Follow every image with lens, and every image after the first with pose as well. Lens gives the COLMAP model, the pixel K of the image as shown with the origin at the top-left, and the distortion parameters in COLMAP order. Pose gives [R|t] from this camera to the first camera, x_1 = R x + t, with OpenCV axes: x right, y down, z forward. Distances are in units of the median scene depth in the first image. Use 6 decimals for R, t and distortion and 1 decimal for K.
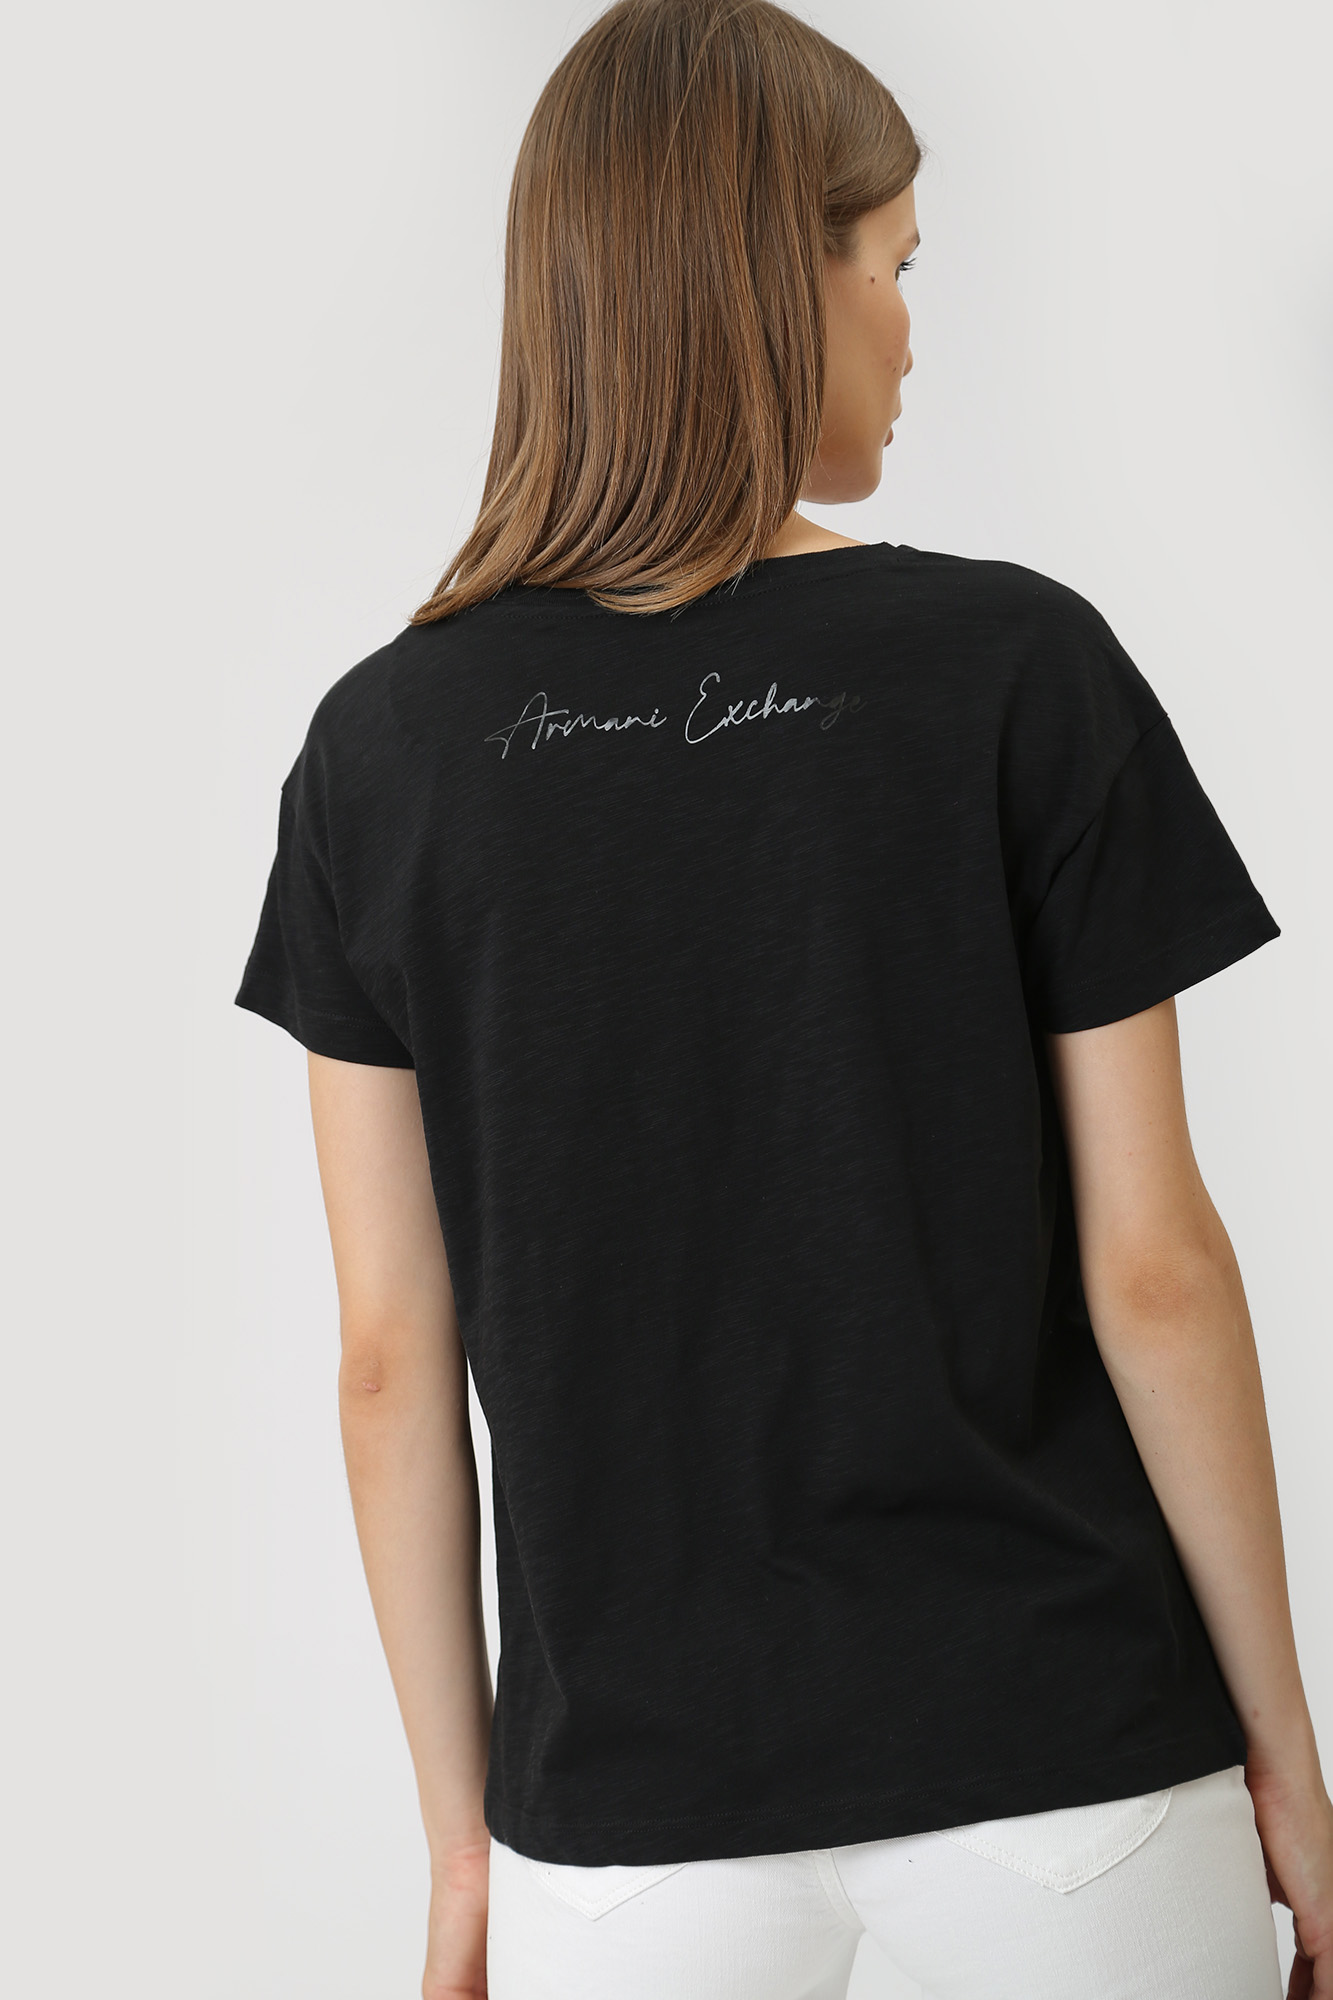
lens RADIAL K [[4812.6, 0, 666.6], [0, 4812.6, 998.1], [0, 0, 1]] dist [0.369034, 0.000000]
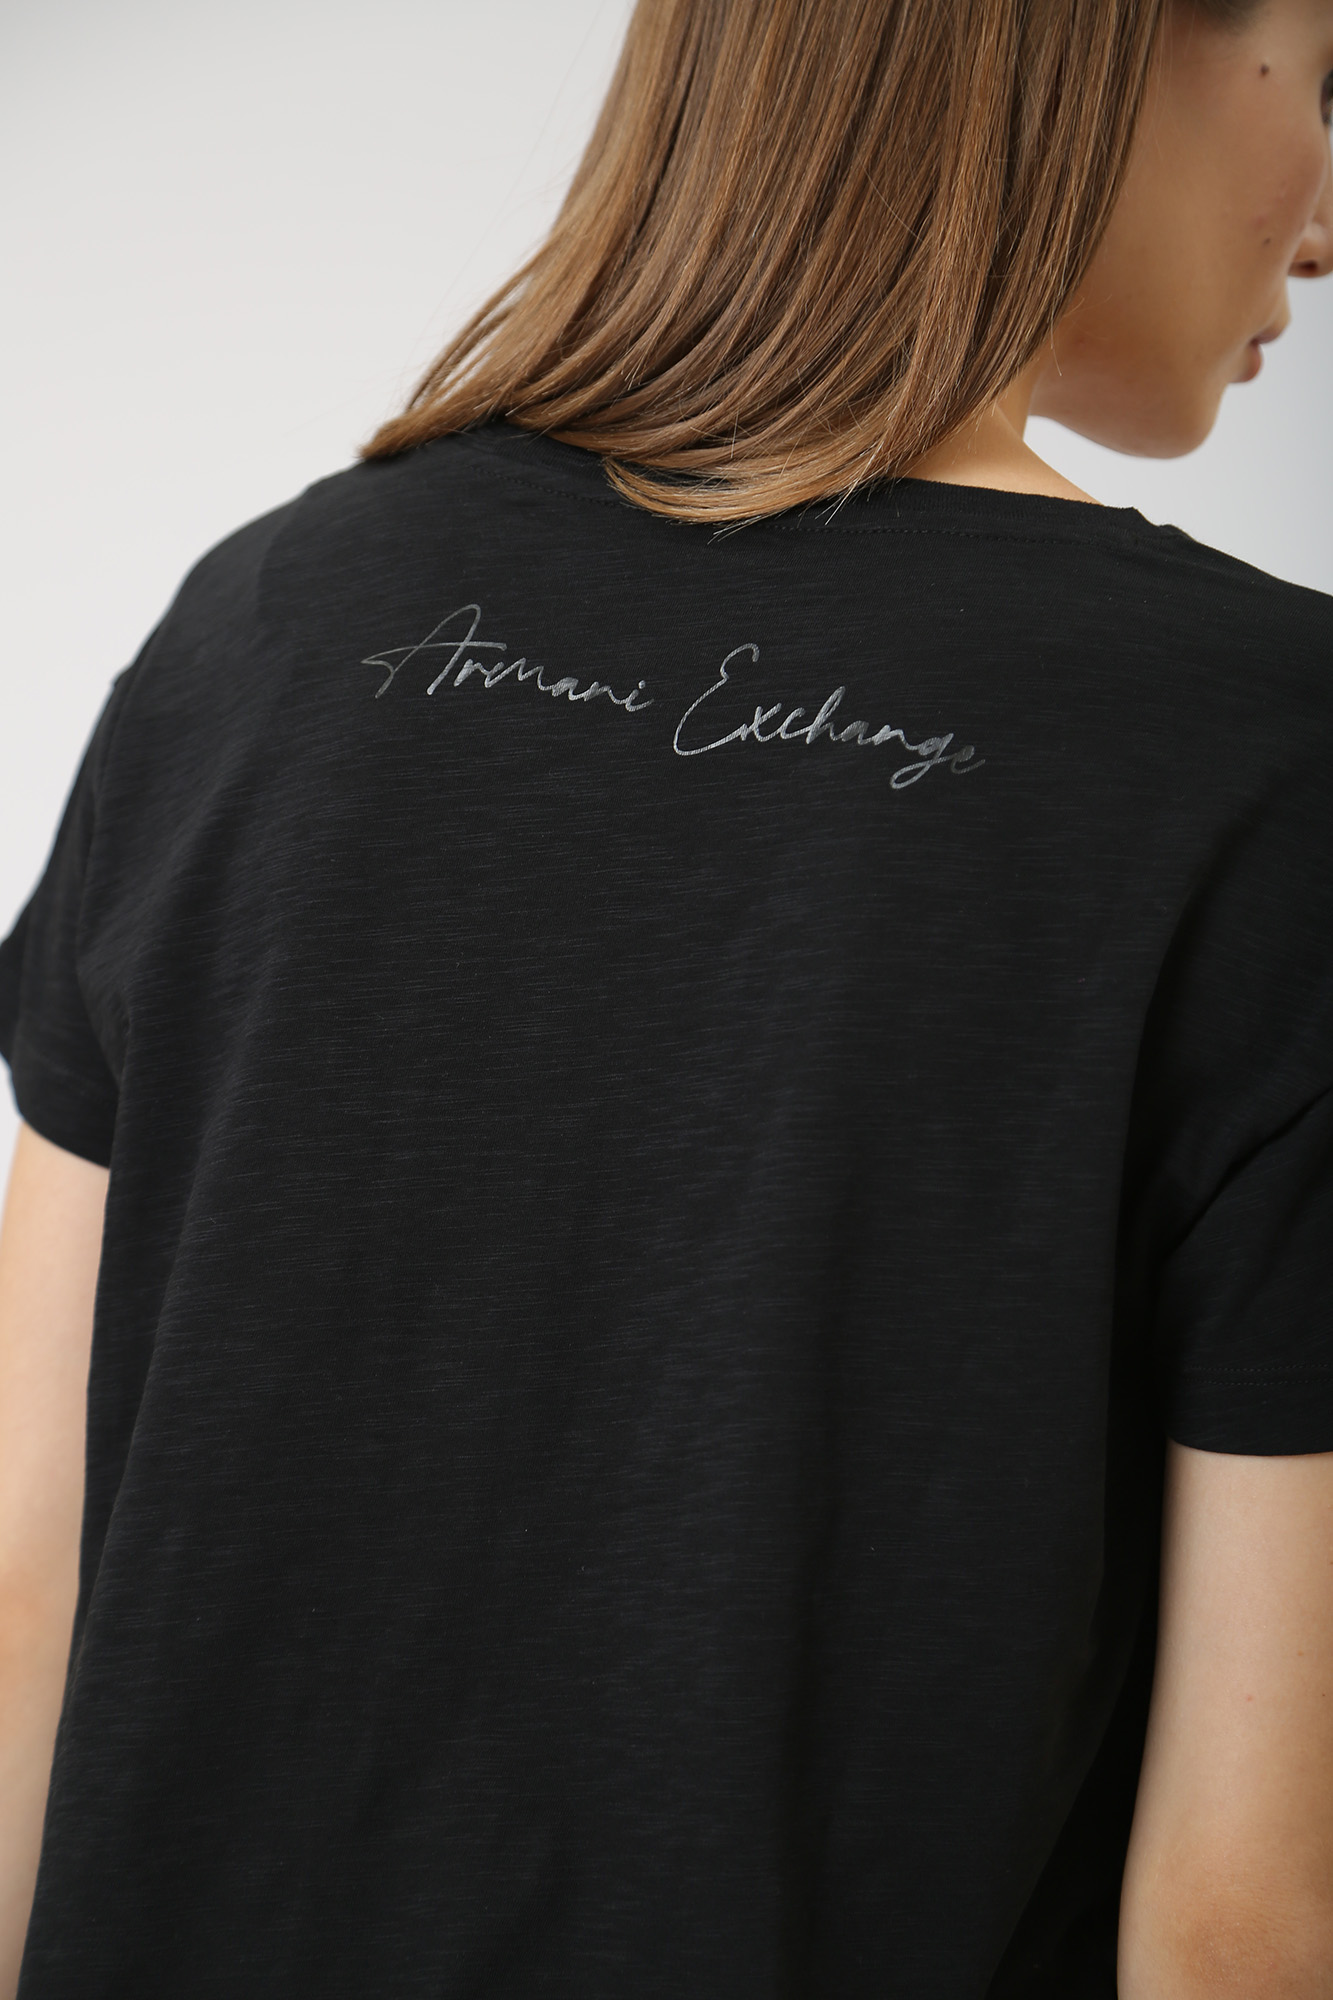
lens RADIAL K [[5341.6, 0, 666.6], [0, 5341.6, 1002.0], [0, 0, 1]] dist [0.388800, 0.000000]
pose [[0.940016, 0.274335, -0.202759, 0.137749], [-0.284798, 0.958293, -0.023778, -0.009781], [0.187779, 0.080097, 0.978940, 0.387796]]
